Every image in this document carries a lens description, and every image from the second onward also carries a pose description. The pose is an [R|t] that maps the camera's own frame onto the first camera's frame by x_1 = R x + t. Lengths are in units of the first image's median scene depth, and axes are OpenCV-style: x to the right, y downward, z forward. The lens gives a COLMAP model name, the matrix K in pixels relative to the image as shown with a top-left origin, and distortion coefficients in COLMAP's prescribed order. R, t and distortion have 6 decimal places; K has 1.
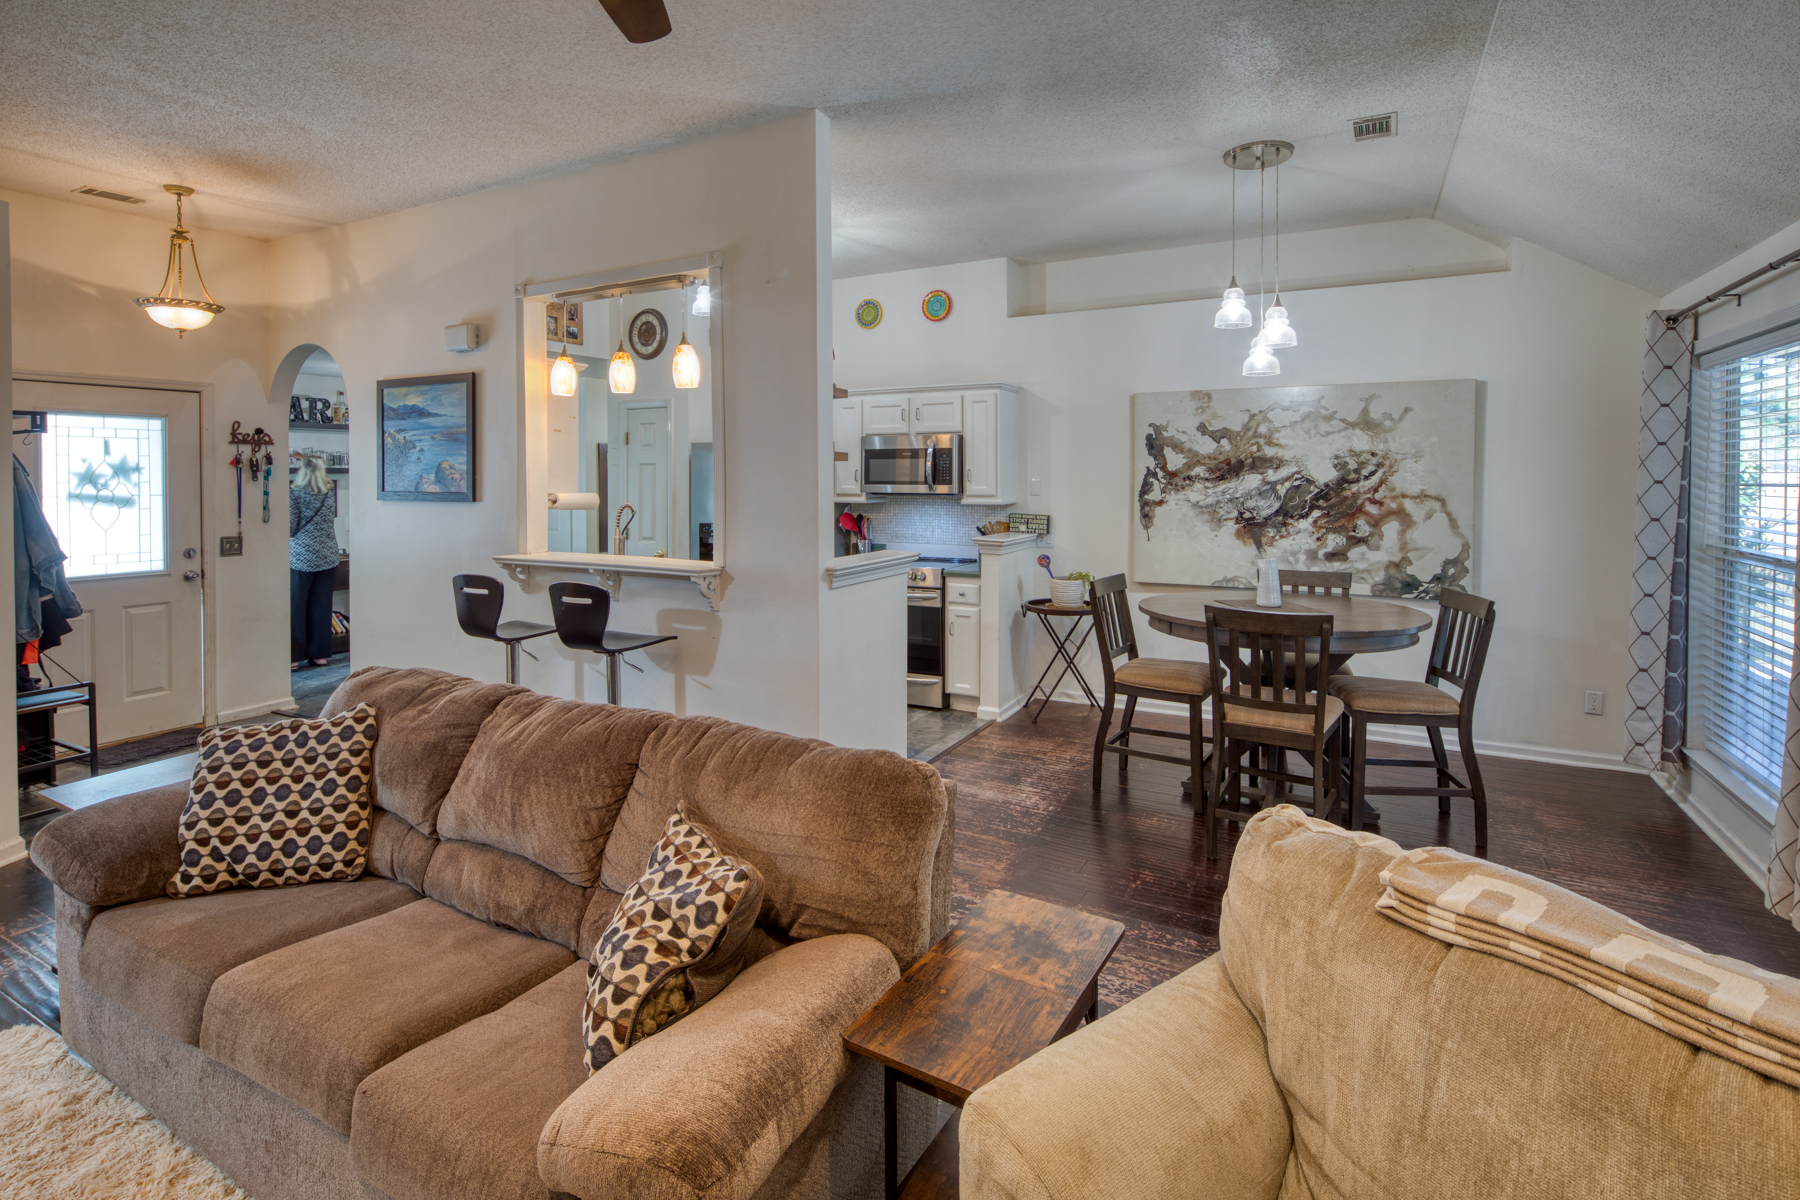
lens RADIAL K [[862.9, 0, 887.7], [0, 862.9, 481.2], [0, 0, 1]] dist [0.001442, -0.001941]
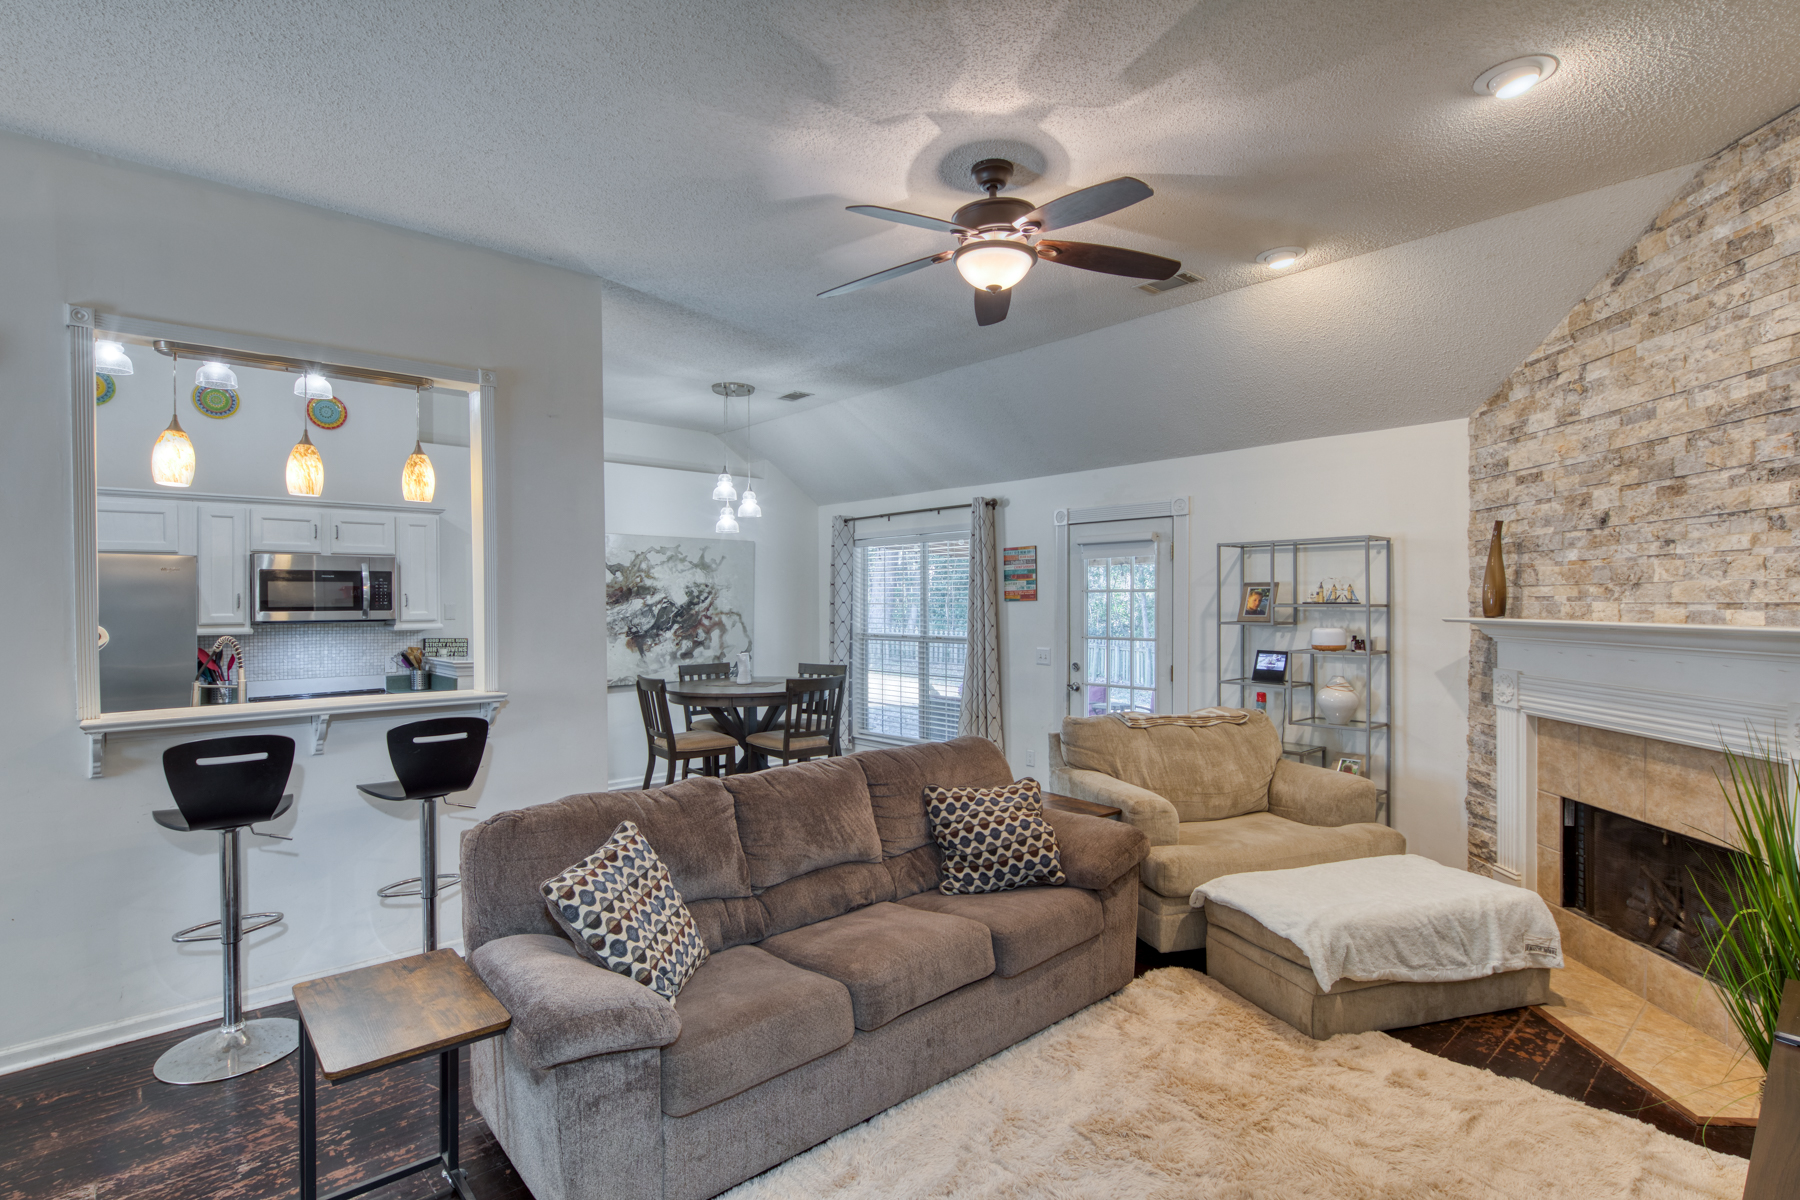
lens RADIAL K [[878.6, 0, 900.0], [0, 878.6, 600.0], [0, 0, 1]] dist [0.001498, 0.000207]
pose [[0.328301, 0.000040, 0.944573, -0.750961], [0.011397, 0.999927, -0.004004, 0.003719], [-0.944504, 0.012080, 0.328276, 0.169483]]
